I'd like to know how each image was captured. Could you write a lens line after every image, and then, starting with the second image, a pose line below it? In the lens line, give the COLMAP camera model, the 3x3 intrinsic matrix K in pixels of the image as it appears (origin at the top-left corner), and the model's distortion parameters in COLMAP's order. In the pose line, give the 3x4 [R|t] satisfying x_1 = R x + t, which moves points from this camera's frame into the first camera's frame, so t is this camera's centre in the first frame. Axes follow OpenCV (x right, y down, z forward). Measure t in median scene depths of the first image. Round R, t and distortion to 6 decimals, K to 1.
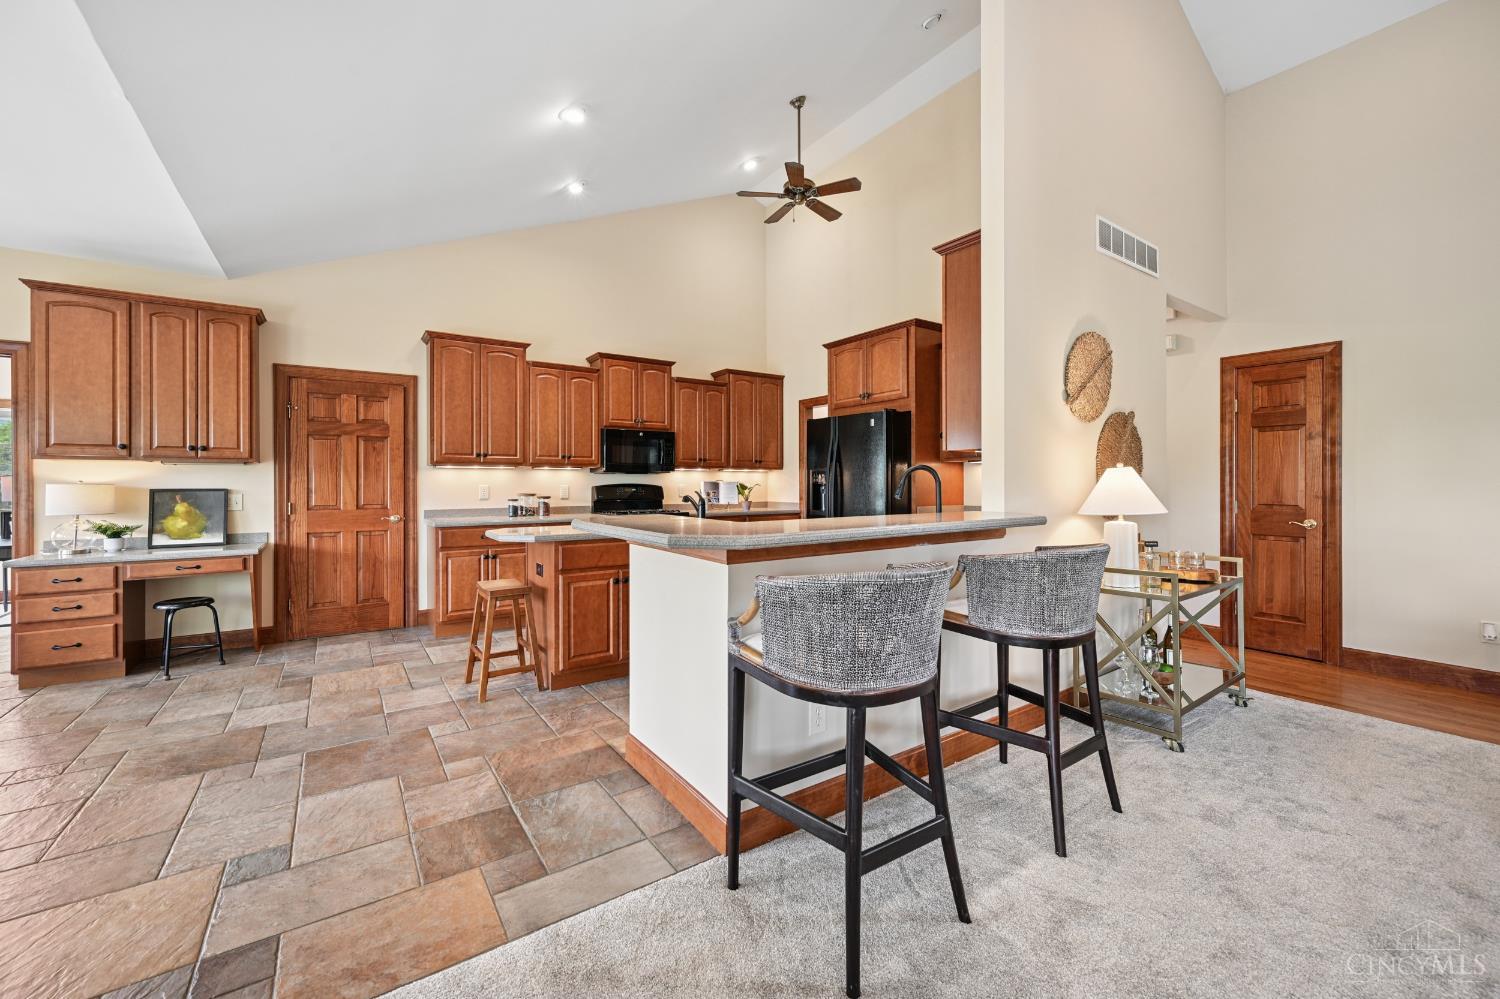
lens RADIAL K [[595.0, 0, 744.4], [0, 595.0, 487.2], [0, 0, 1]] dist [0.000425, -0.000150]
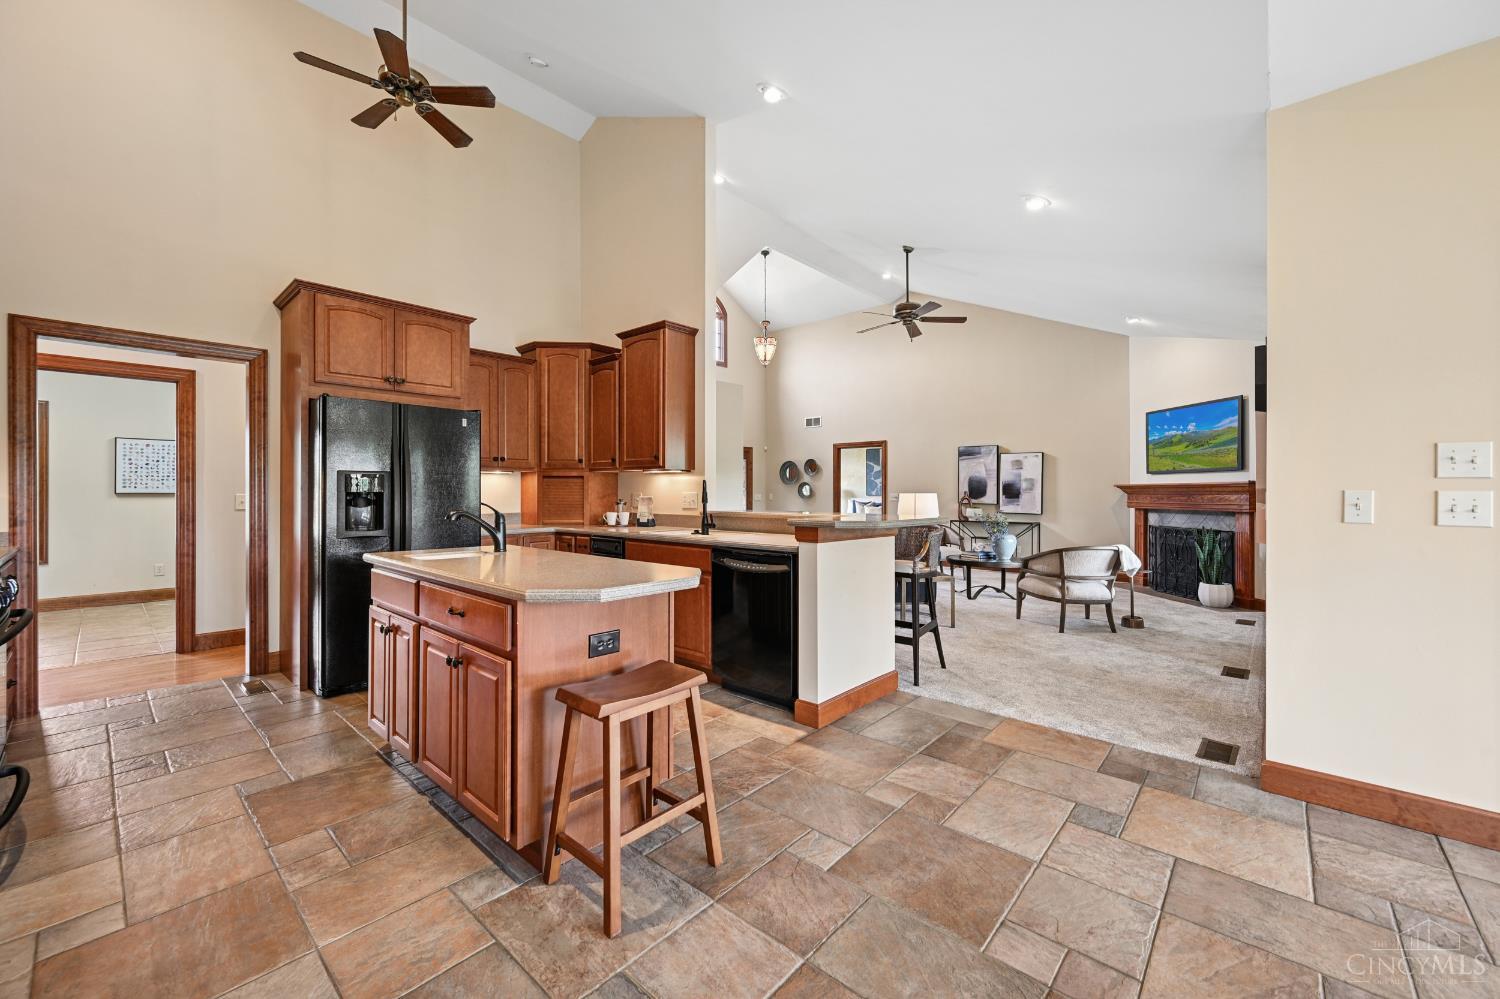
lens RADIAL K [[587.7, 0, 750.7], [0, 587.7, 492.3], [0, 0, 1]] dist [-0.001684, 0.000000]
pose [[-0.240558, 0.002585, 0.970631, -0.751771], [0.001948, 0.999996, -0.002180, -0.002995], [-0.970633, 0.001367, -0.240562, 0.819838]]
